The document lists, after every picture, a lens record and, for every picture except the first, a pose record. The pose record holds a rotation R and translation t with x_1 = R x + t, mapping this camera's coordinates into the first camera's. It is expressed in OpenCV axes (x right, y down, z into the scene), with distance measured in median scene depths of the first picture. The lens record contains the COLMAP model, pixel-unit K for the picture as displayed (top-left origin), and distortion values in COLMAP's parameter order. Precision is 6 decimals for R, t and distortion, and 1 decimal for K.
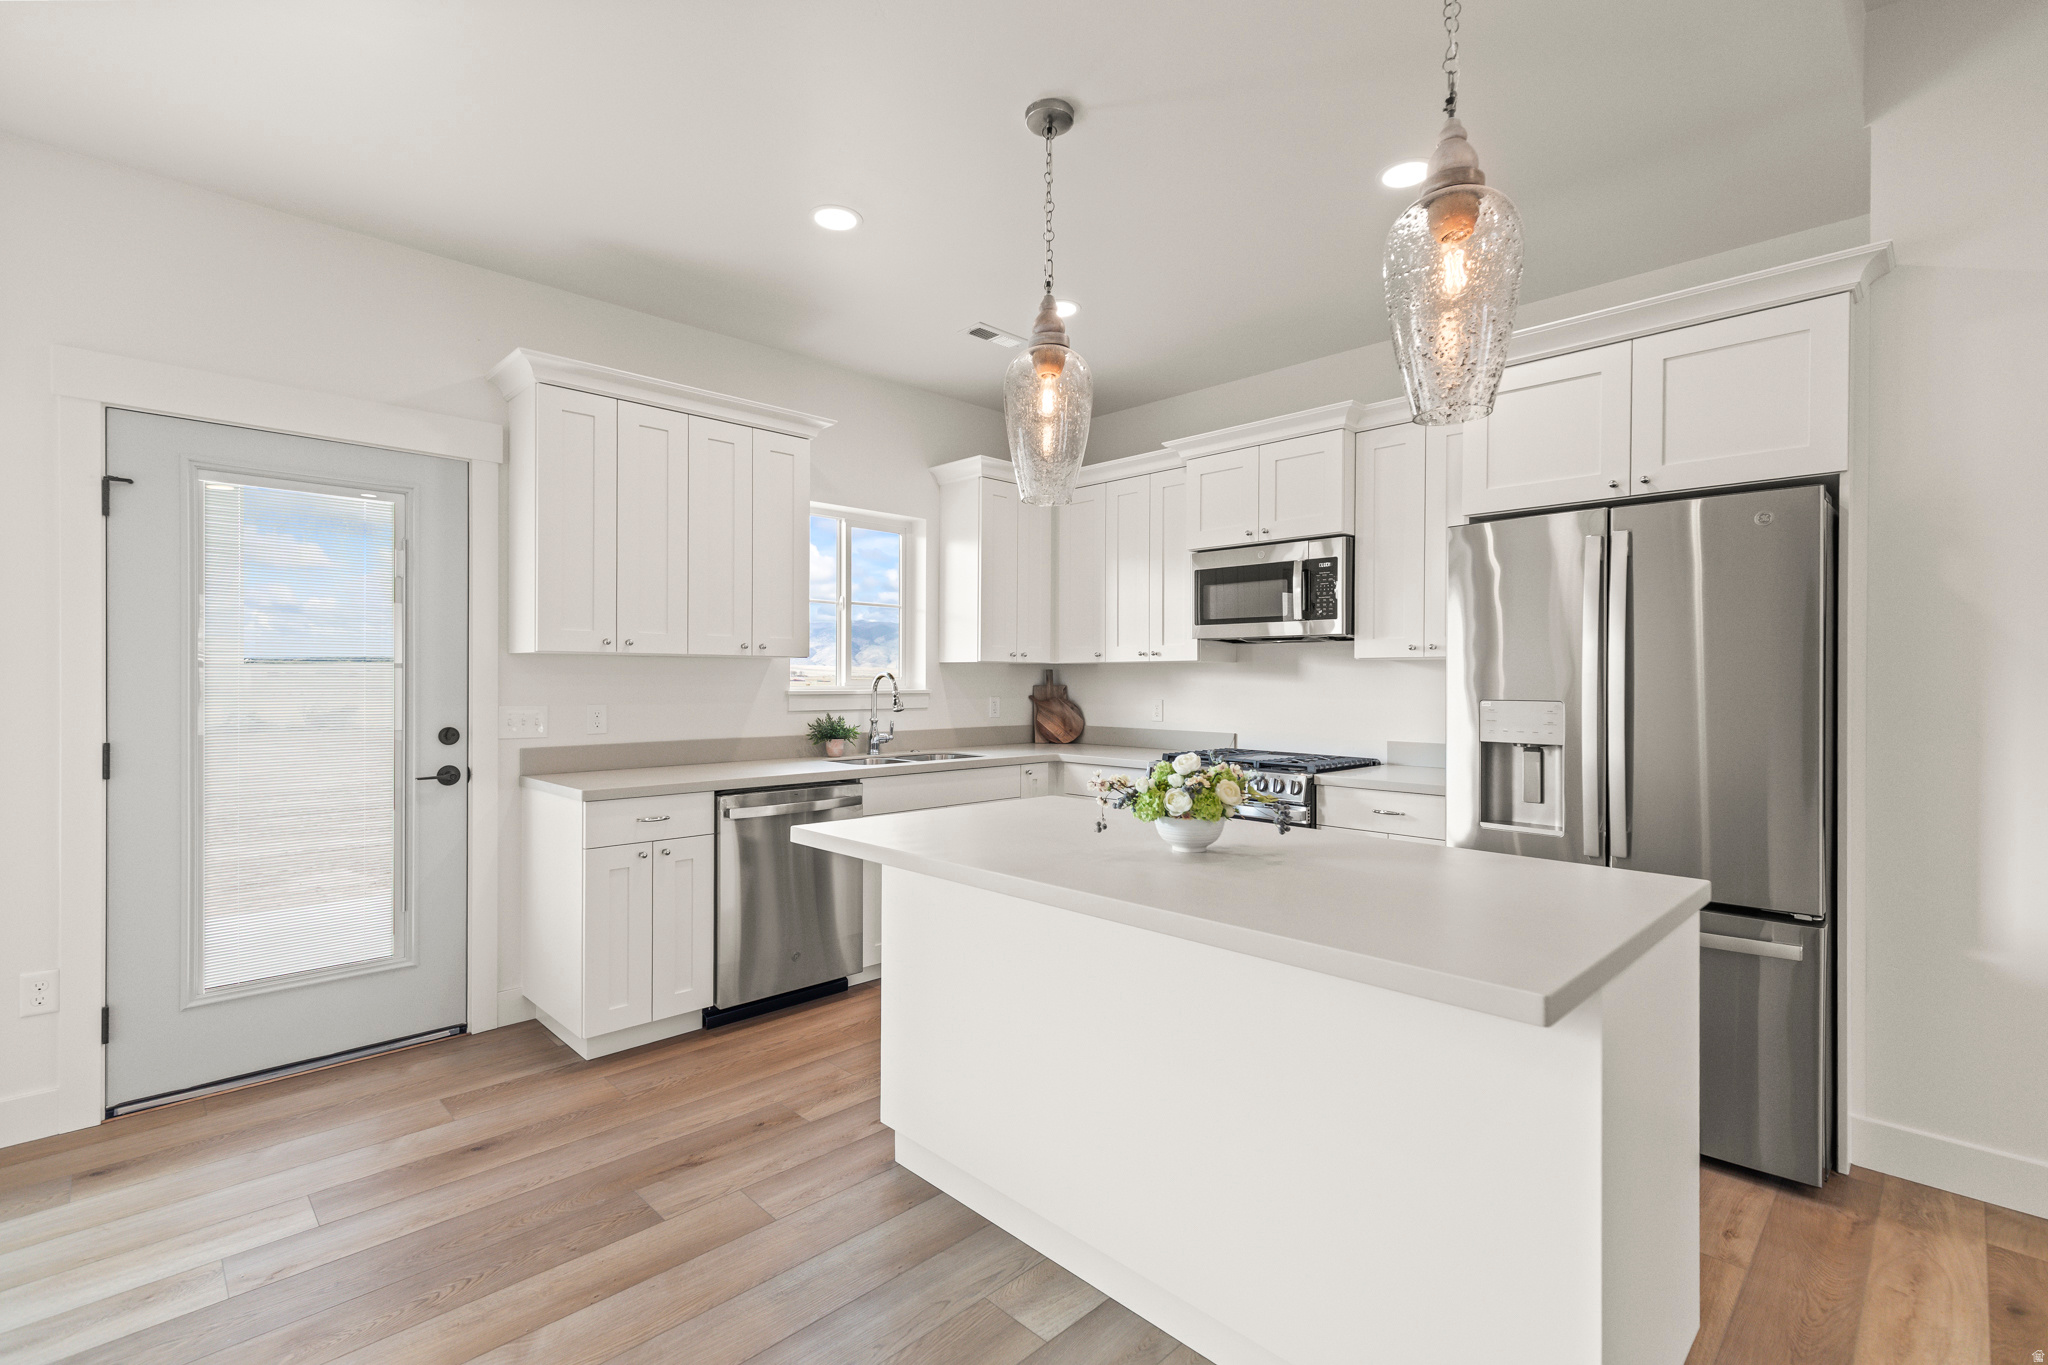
lens RADIAL K [[928.3, 0, 1034.4], [0, 928.3, 680.1], [0, 0, 1]] dist [0.006579, -0.001915]
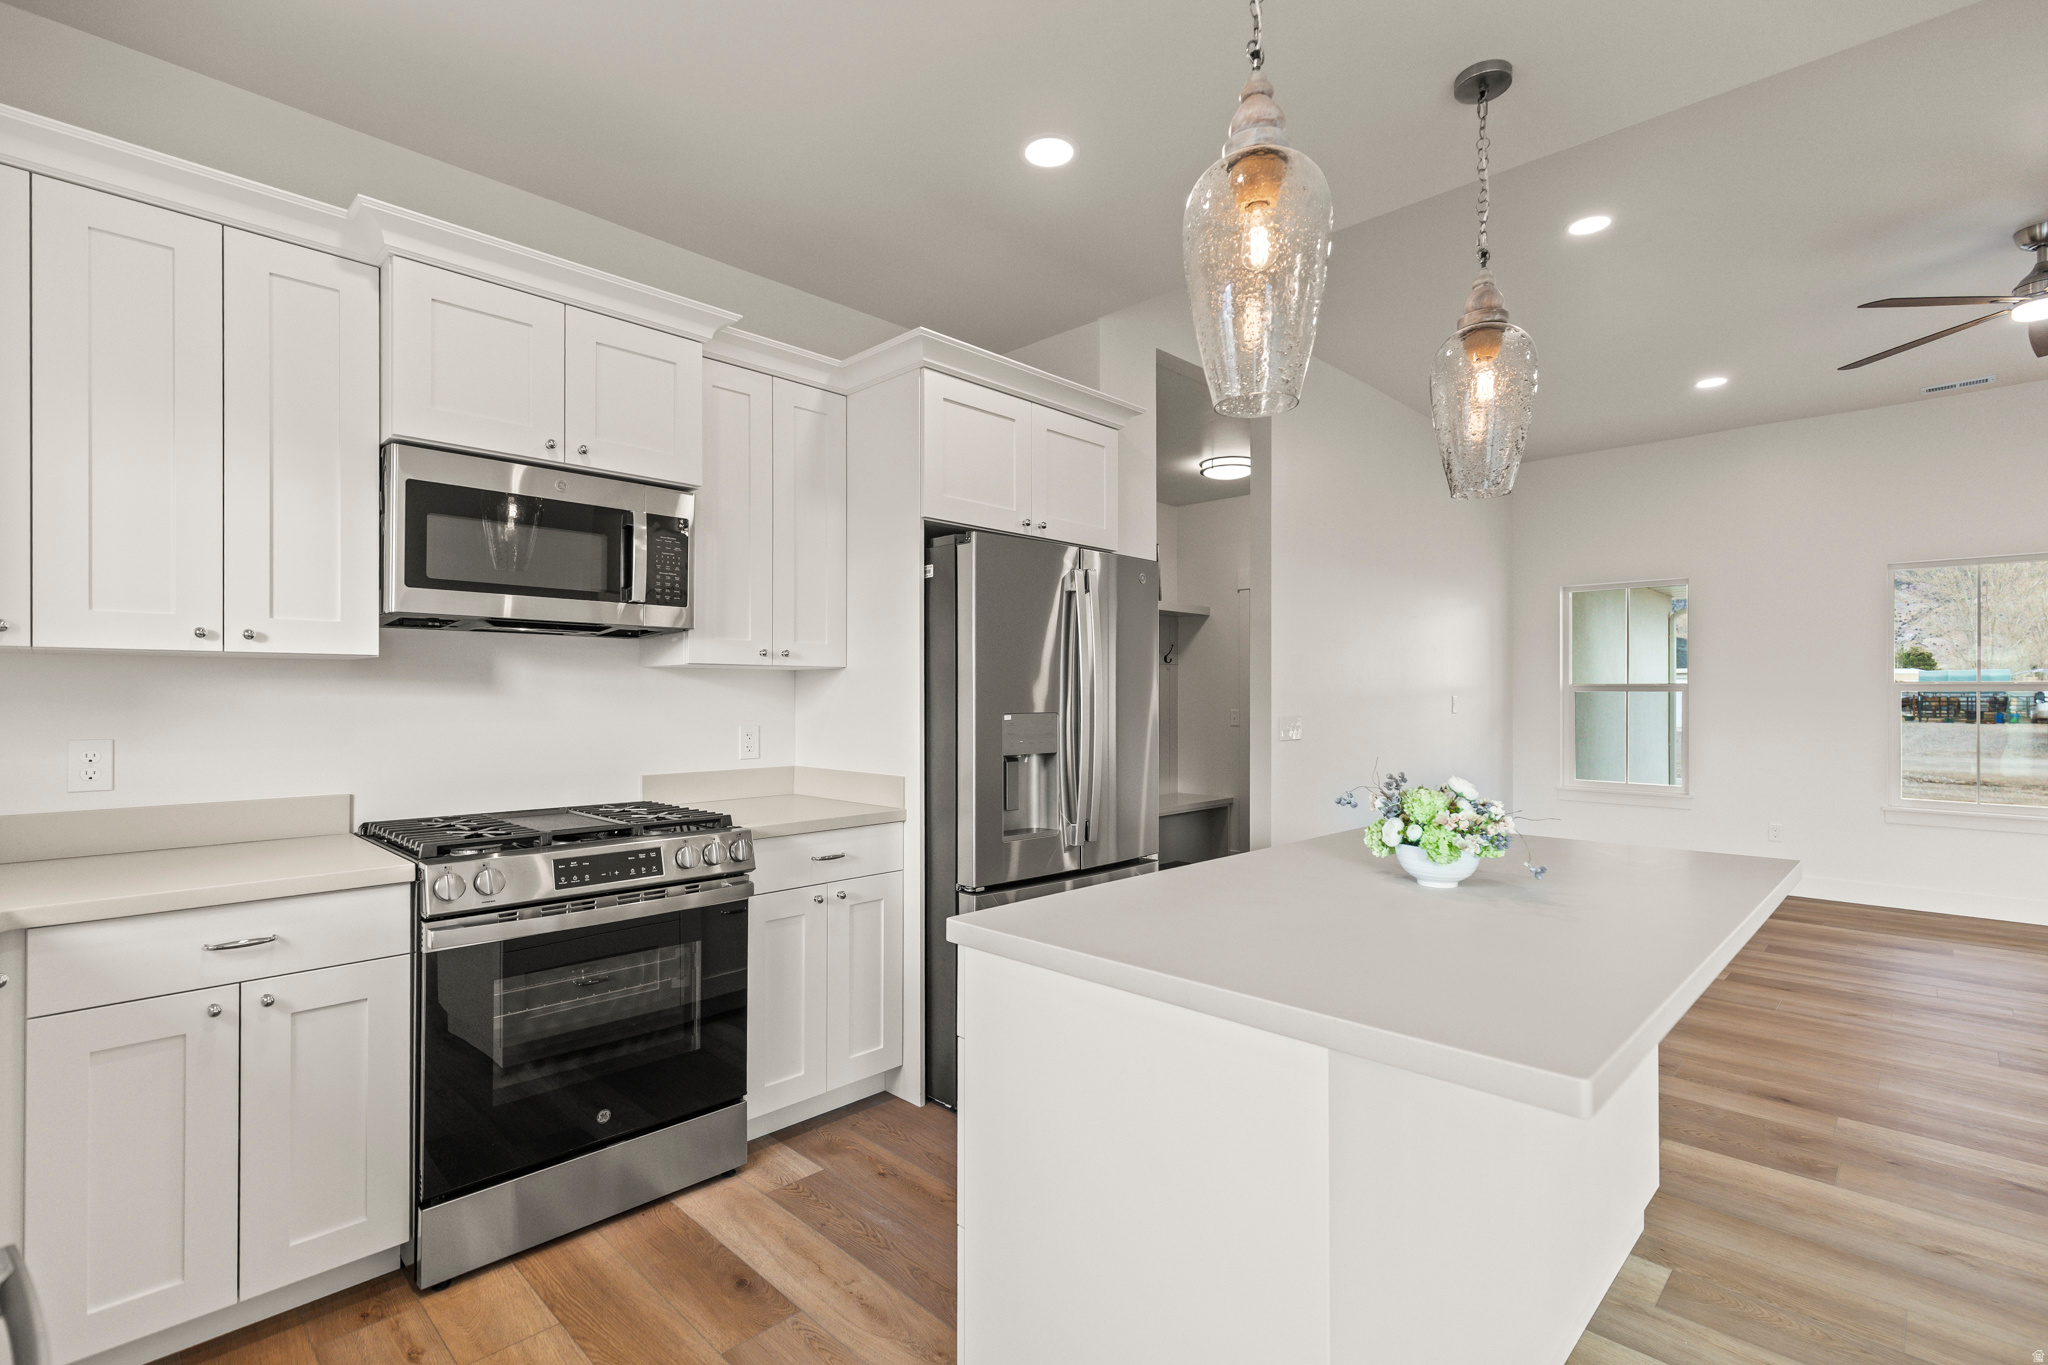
lens RADIAL K [[928.3, 0, 1015.3], [0, 928.3, 693.5], [0, 0, 1]] dist [0.006579, -0.001915]
pose [[-0.008780, -0.002293, 0.999959, -0.434639], [0.001944, 0.999995, 0.002310, -0.001306], [-0.999960, 0.001964, -0.008776, 0.853436]]
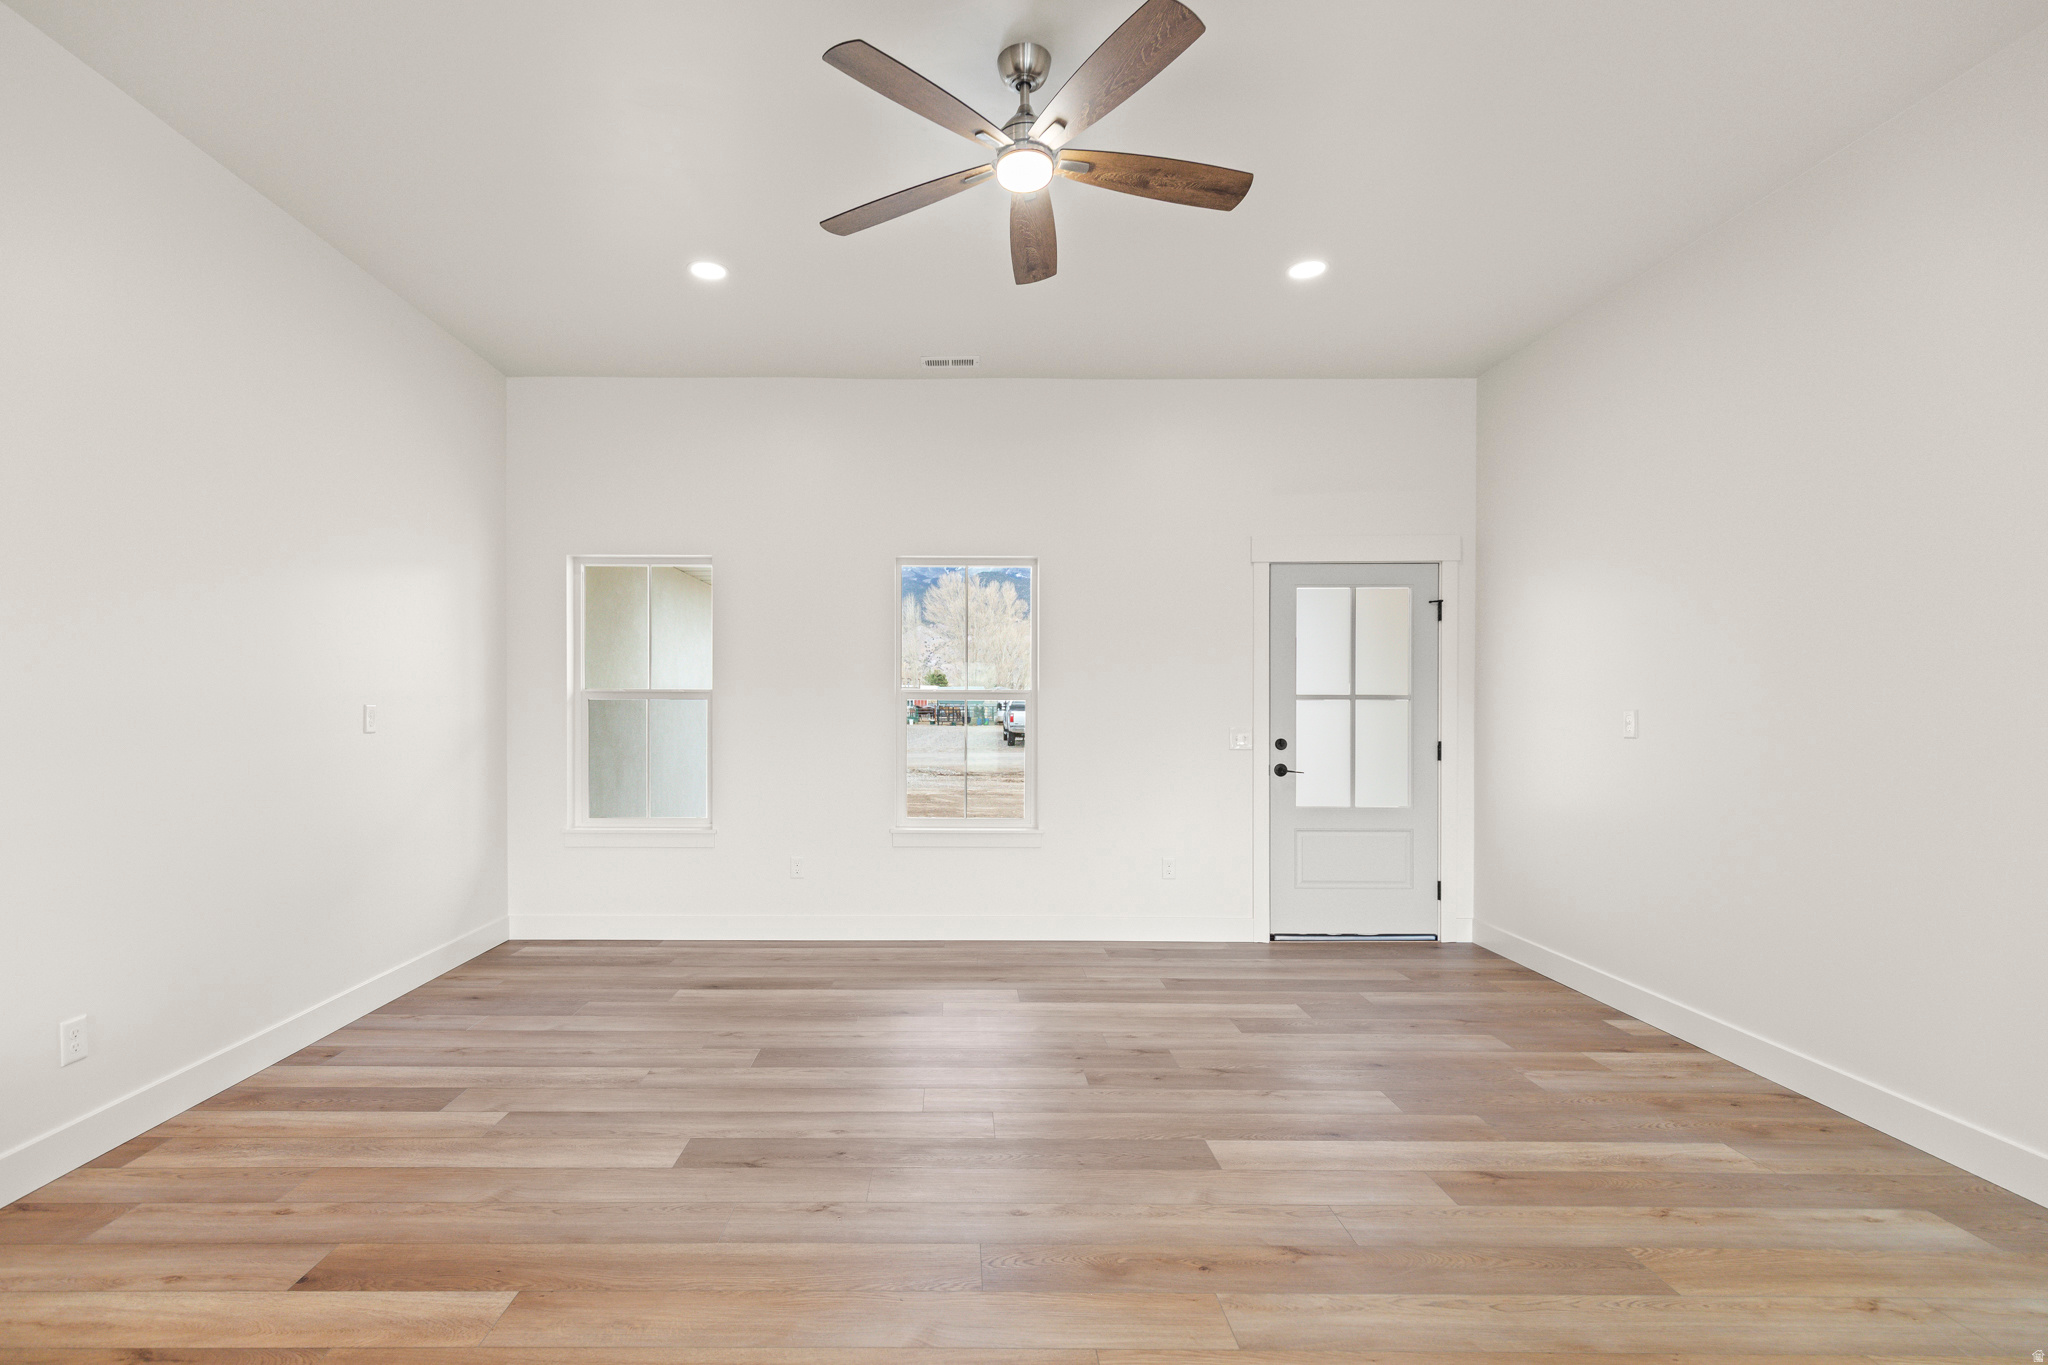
lens RADIAL K [[928.3, 0, 946.6], [0, 928.3, 705.9], [0, 0, 1]] dist [0.006579, -0.001915]
pose [[-0.707732, -0.006070, 0.706455, 0.117140], [-0.003627, 0.999981, 0.004958, 0.002164], [-0.706472, 0.000947, -0.707740, 0.266136]]
